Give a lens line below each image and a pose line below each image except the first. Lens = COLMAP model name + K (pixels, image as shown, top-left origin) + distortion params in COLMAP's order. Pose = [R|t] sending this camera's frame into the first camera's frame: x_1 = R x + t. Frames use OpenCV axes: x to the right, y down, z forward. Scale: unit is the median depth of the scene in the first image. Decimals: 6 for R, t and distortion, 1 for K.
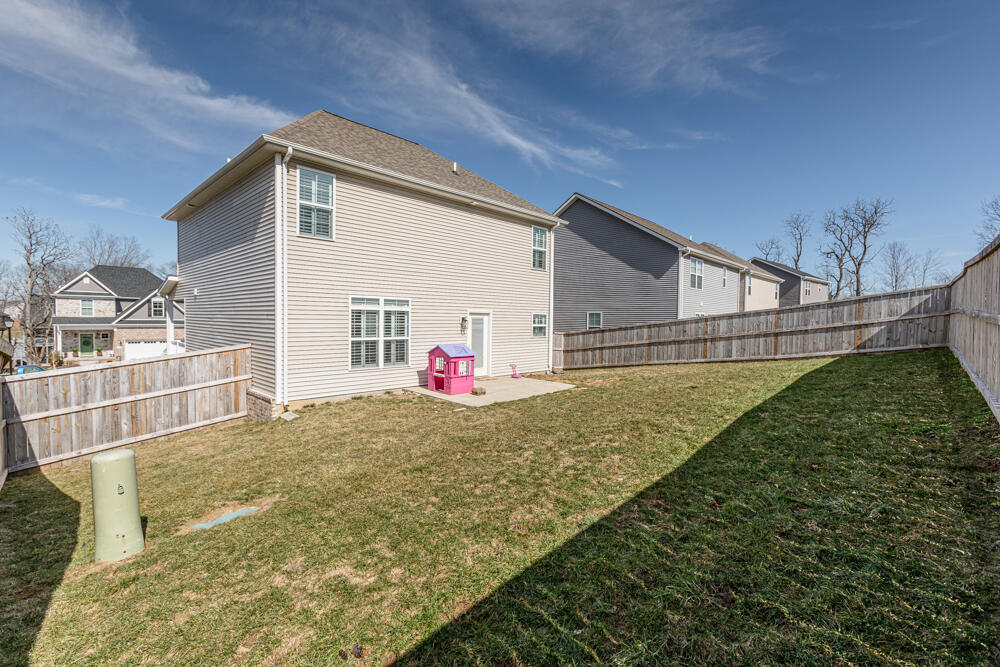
lens RADIAL K [[442.1, 0, 534.2], [0, 442.1, 330.8], [0, 0, 1]] dist [-0.078208, 0.026685]
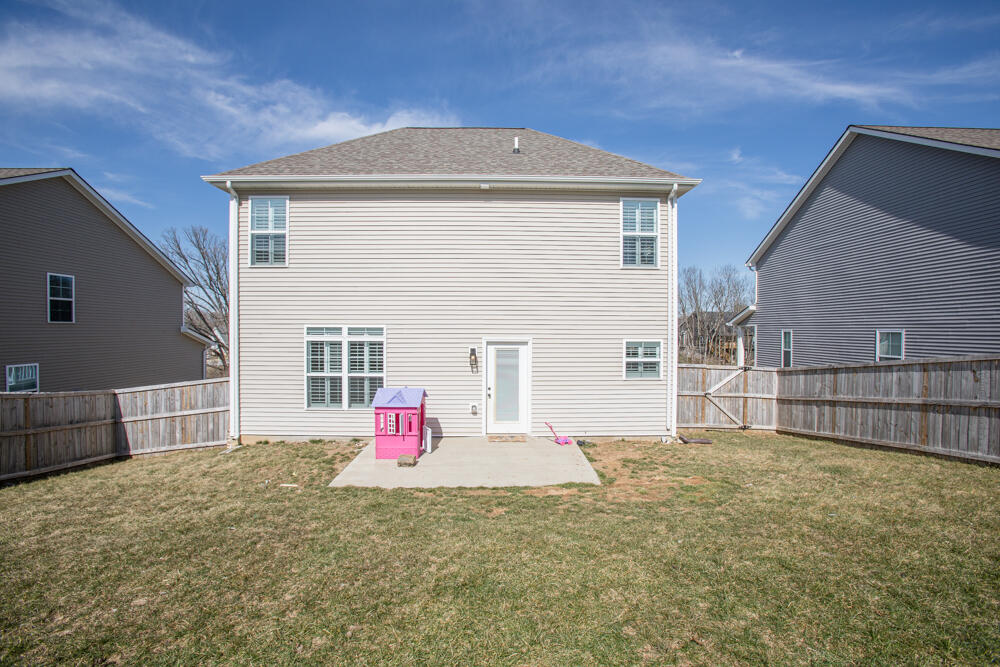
lens RADIAL K [[442.1, 0, 534.2], [0, 442.1, 330.8], [0, 0, 1]] dist [-0.078208, 0.026685]
pose [[0.673071, -0.011991, -0.739481, 0.493930], [-0.013555, 0.999501, -0.028545, -0.045504], [0.739454, 0.029236, 0.672572, 0.672779]]
